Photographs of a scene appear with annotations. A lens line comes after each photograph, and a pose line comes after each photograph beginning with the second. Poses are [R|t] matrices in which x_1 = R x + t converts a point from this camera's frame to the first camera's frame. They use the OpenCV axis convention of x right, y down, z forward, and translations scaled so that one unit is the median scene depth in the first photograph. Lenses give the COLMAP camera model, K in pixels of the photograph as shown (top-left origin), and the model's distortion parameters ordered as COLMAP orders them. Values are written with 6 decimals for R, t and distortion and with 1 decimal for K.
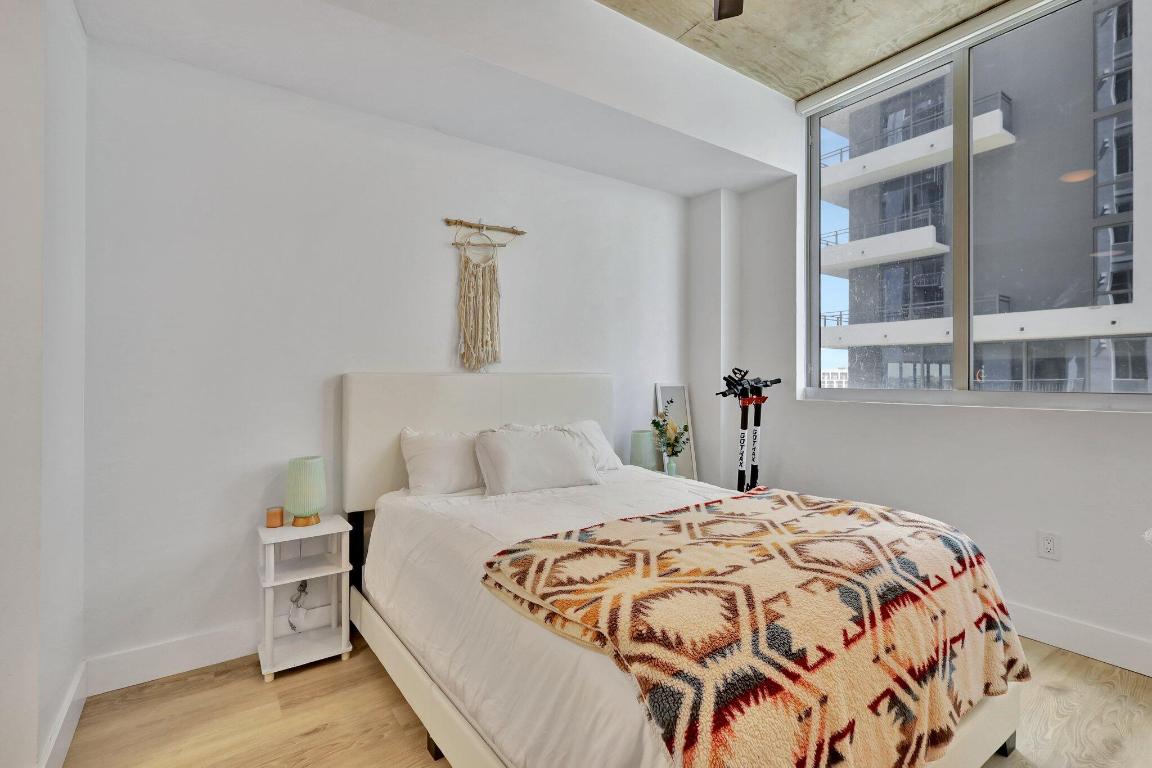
lens RADIAL K [[535.7, 0, 575.6], [0, 535.7, 379.6], [0, 0, 1]] dist [0.002171, 0.001573]
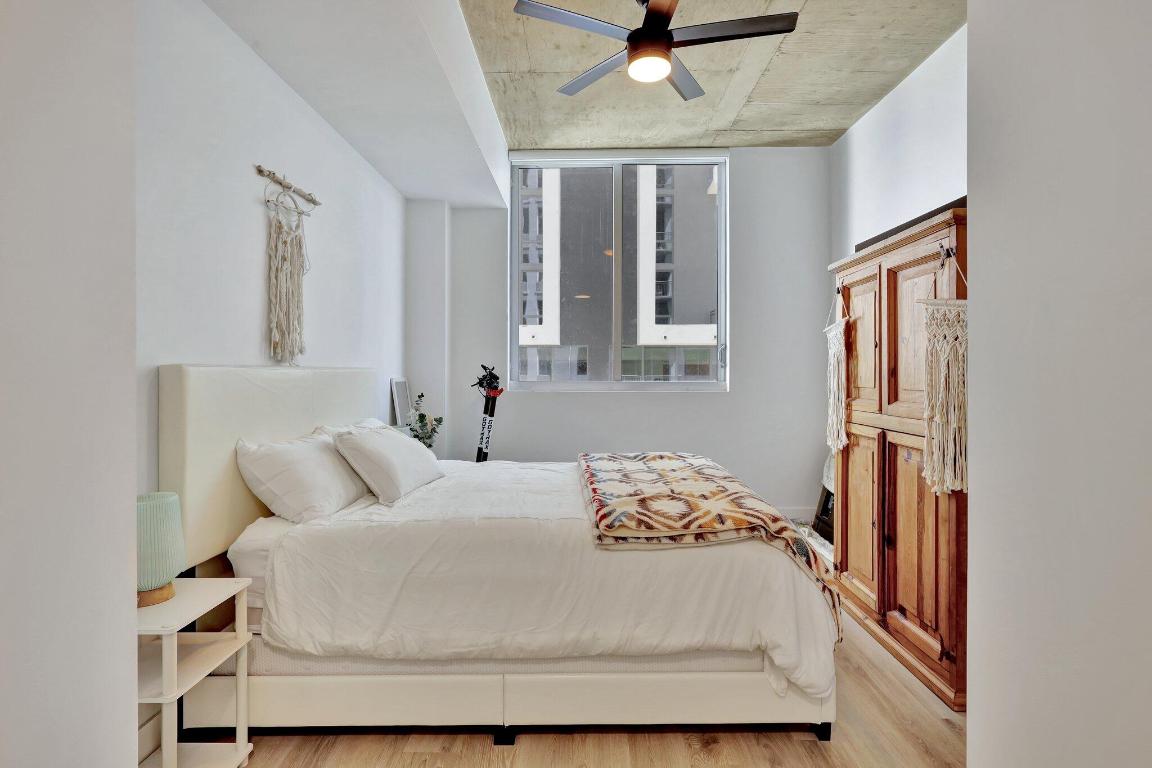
lens RADIAL K [[535.7, 0, 574.4], [0, 535.7, 383.3], [0, 0, 1]] dist [0.002171, 0.001573]
pose [[0.594915, -0.007378, 0.803755, -0.587405], [-0.006423, 0.999882, 0.013933, 0.000283], [-0.803763, -0.013451, 0.594798, 0.164483]]
